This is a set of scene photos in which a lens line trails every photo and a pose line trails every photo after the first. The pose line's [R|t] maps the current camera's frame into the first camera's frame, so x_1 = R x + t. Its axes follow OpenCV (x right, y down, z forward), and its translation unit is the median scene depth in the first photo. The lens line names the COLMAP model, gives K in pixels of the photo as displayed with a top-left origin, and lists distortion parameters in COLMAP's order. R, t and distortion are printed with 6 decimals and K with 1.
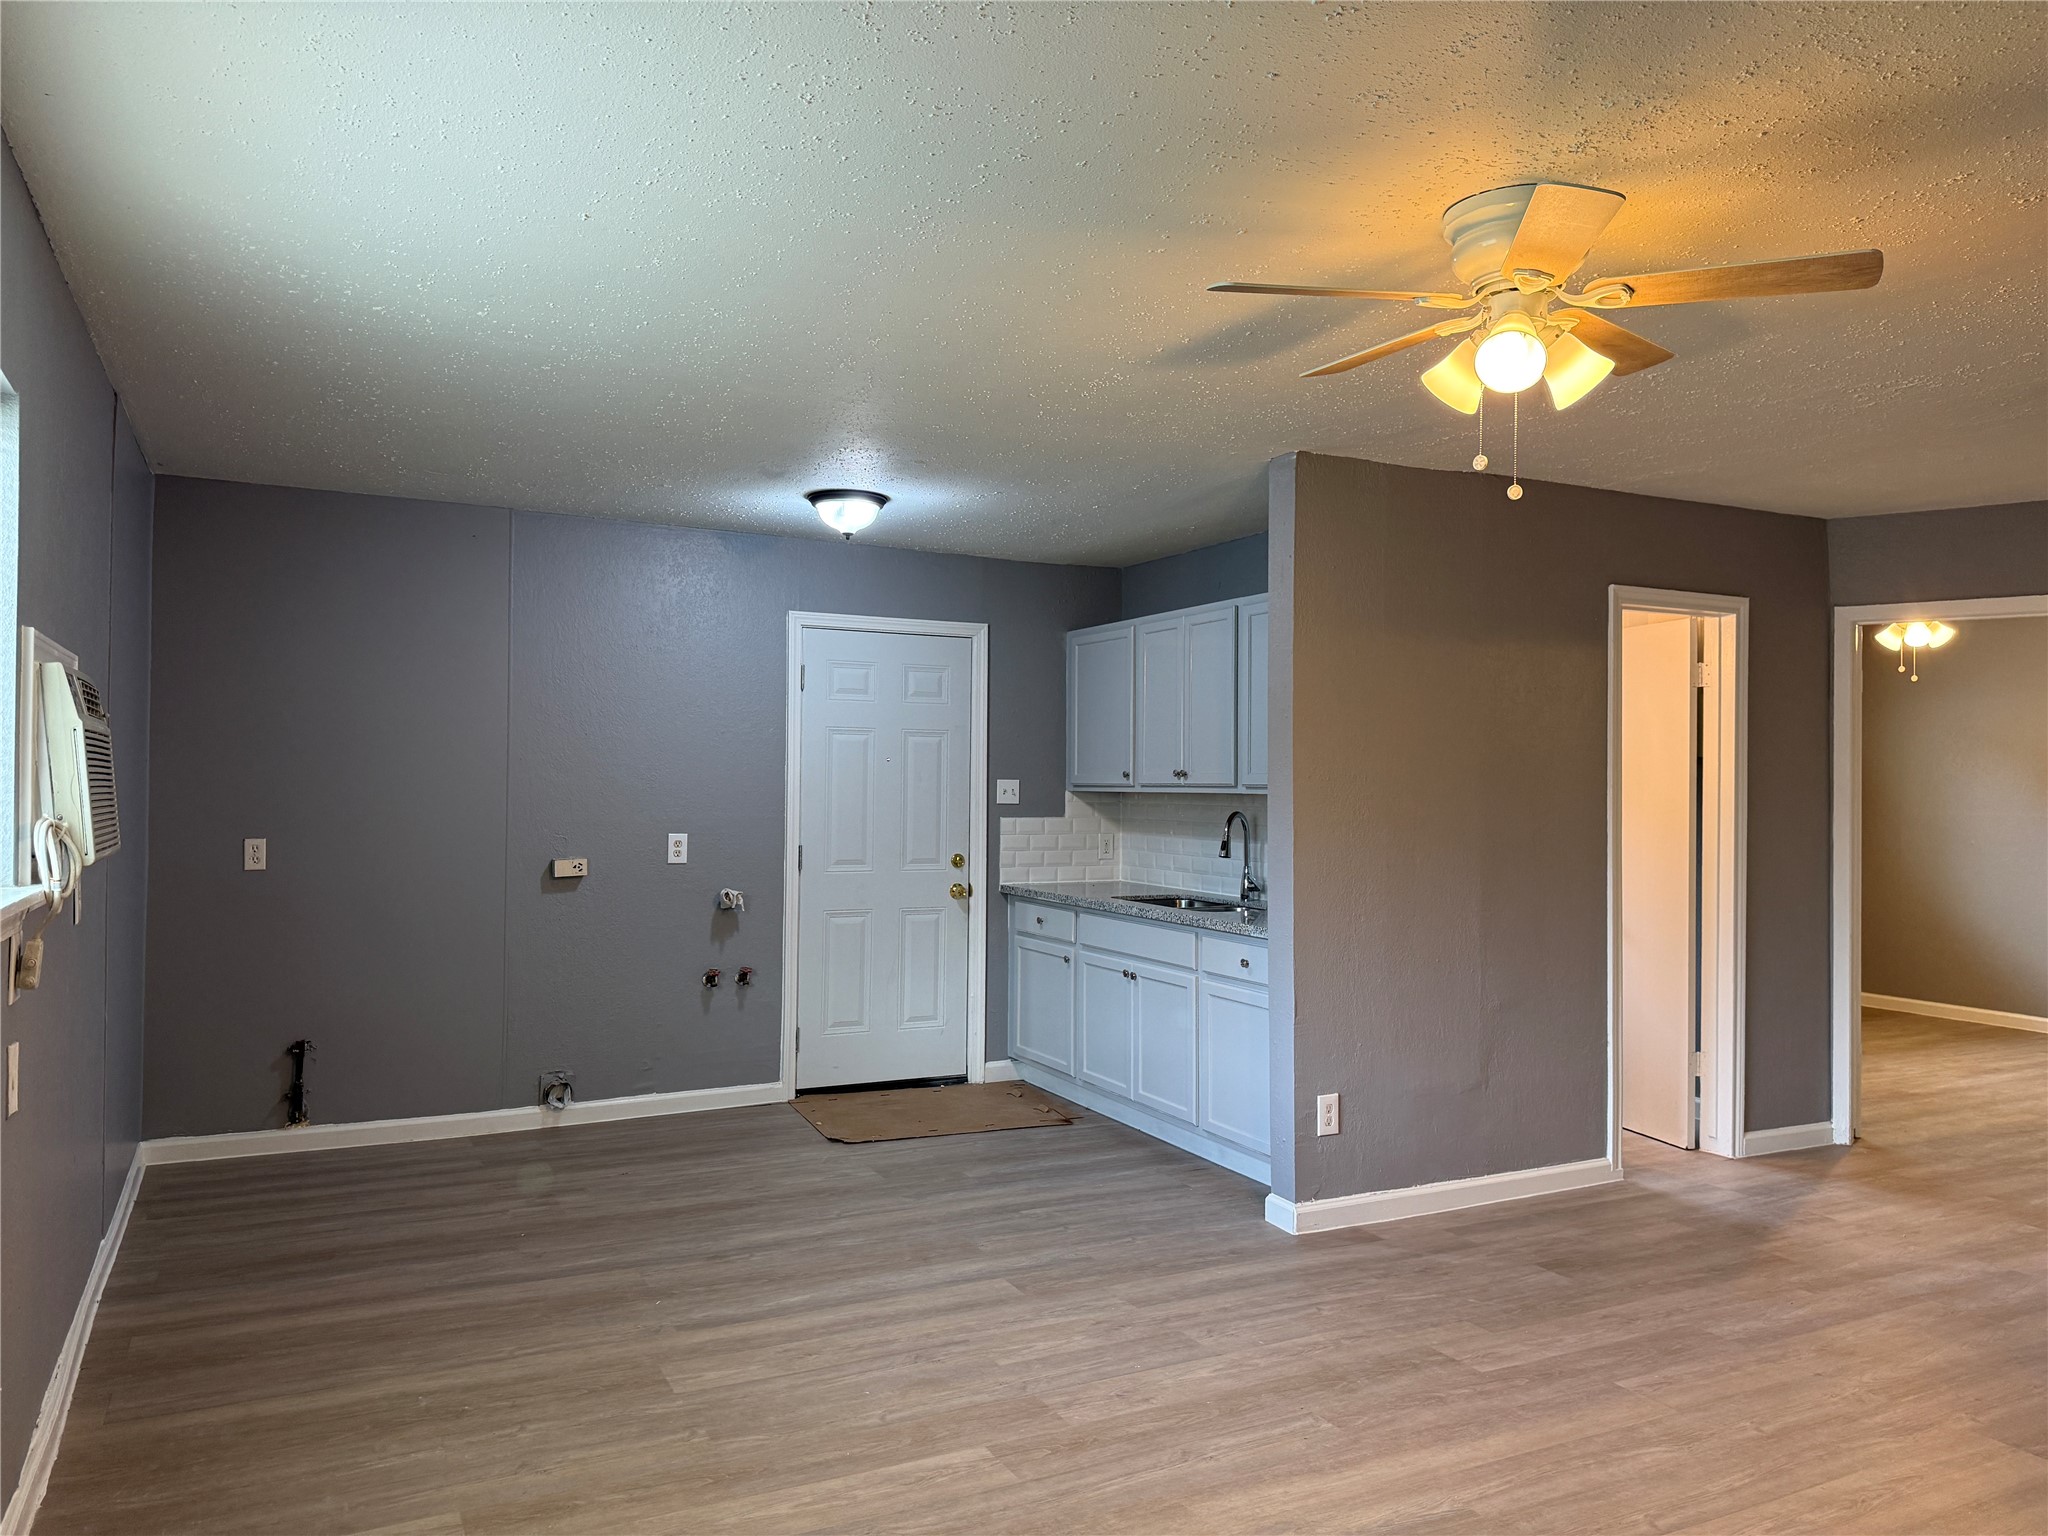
lens RADIAL K [[1441.5, 0, 1018.3], [0, 1441.5, 767.3], [0, 0, 1]] dist [0.068916, -0.072019]
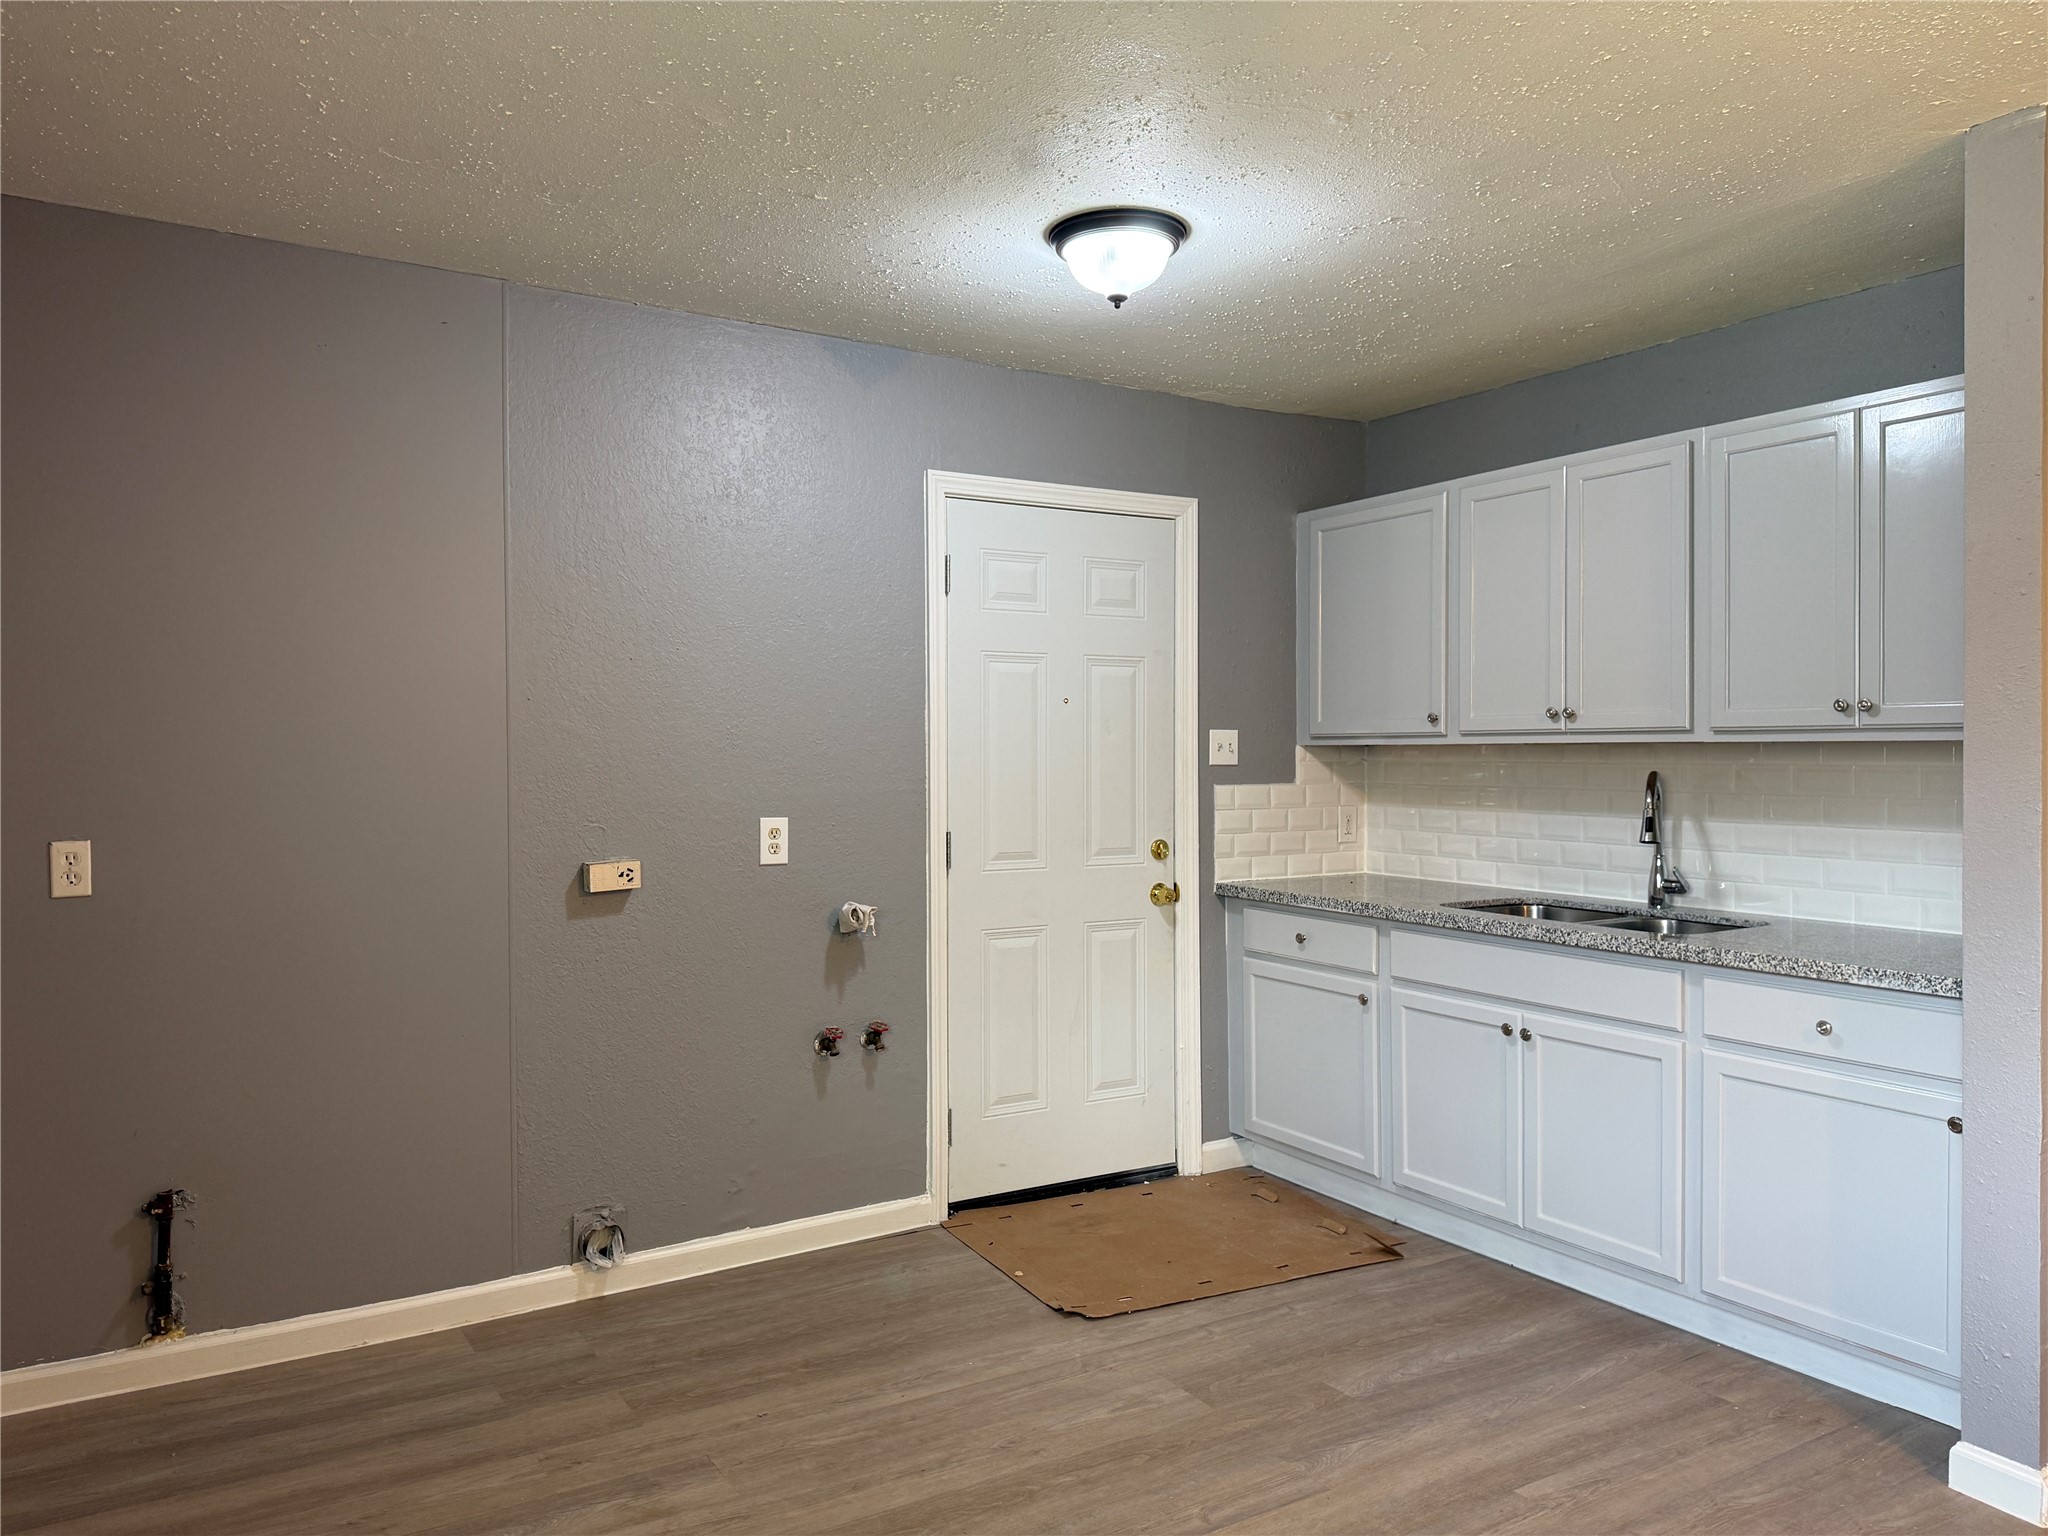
lens RADIAL K [[1441.5, 0, 1002.8], [0, 1441.5, 785.1], [0, 0, 1]] dist [0.068916, -0.072019]
pose [[0.996772, -0.013351, 0.079166, -0.209479], [0.010417, 0.999248, 0.037361, 0.010288], [-0.079605, -0.036415, 0.996161, 0.411423]]
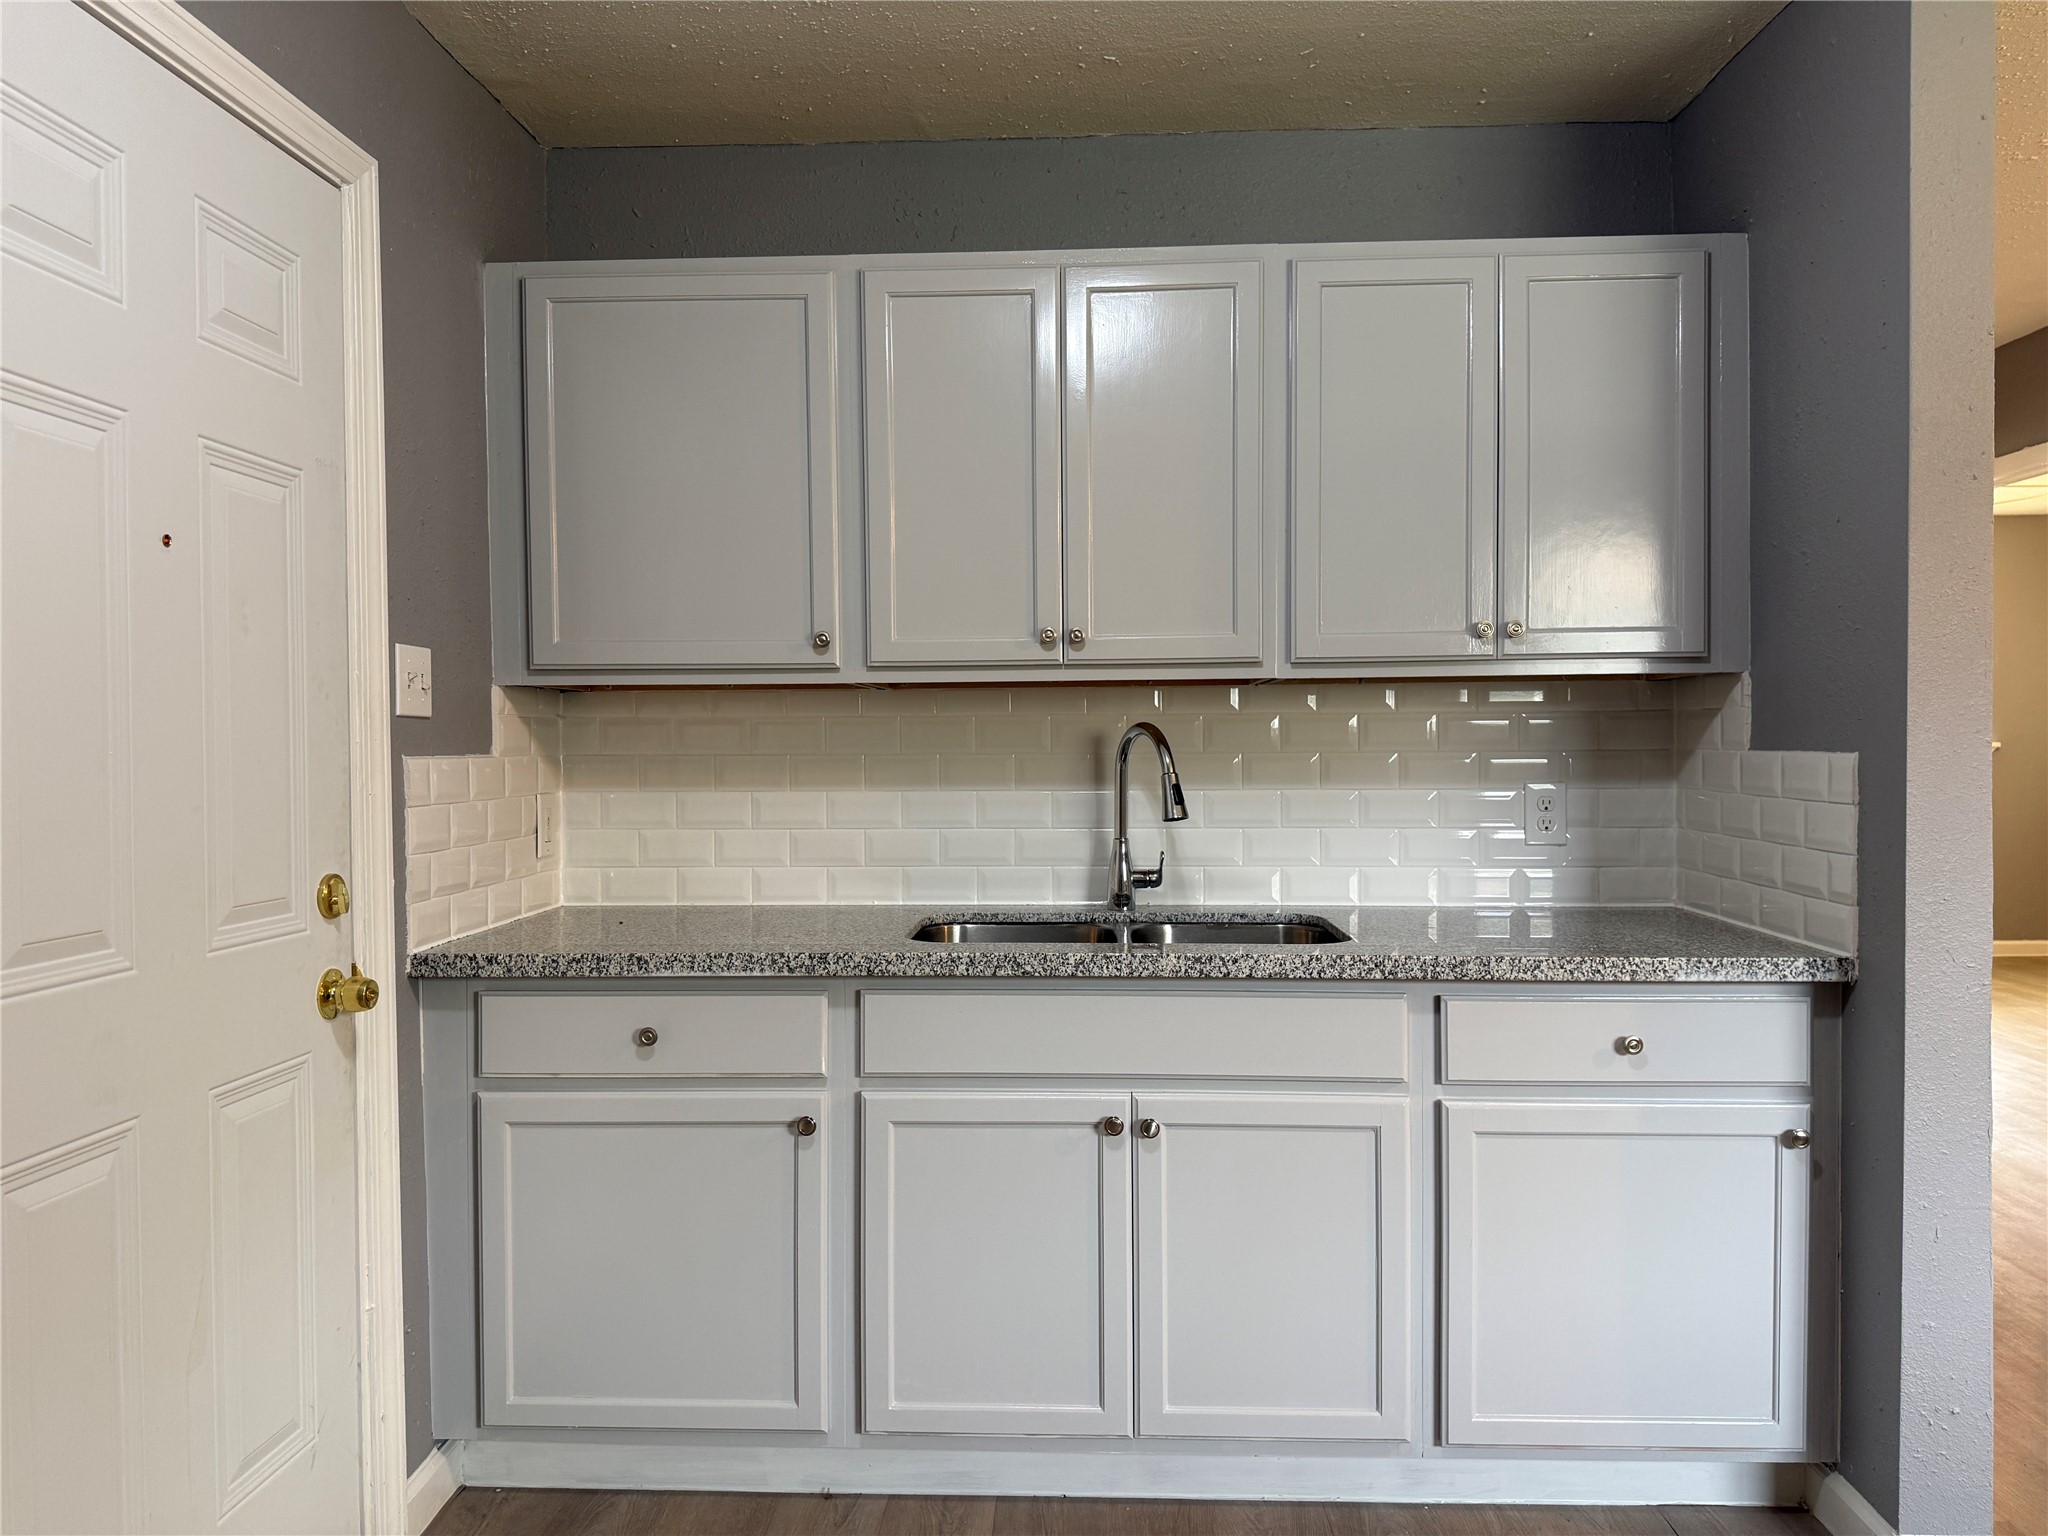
lens RADIAL K [[1441.5, 0, 1024.5], [0, 1441.5, 770.1], [0, 0, 1]] dist [0.068916, -0.072019]
pose [[0.479582, -0.027887, 0.877054, -0.305641], [0.000078, 0.999496, 0.031737, 0.034190], [-0.877497, -0.015152, 0.479342, 0.891055]]
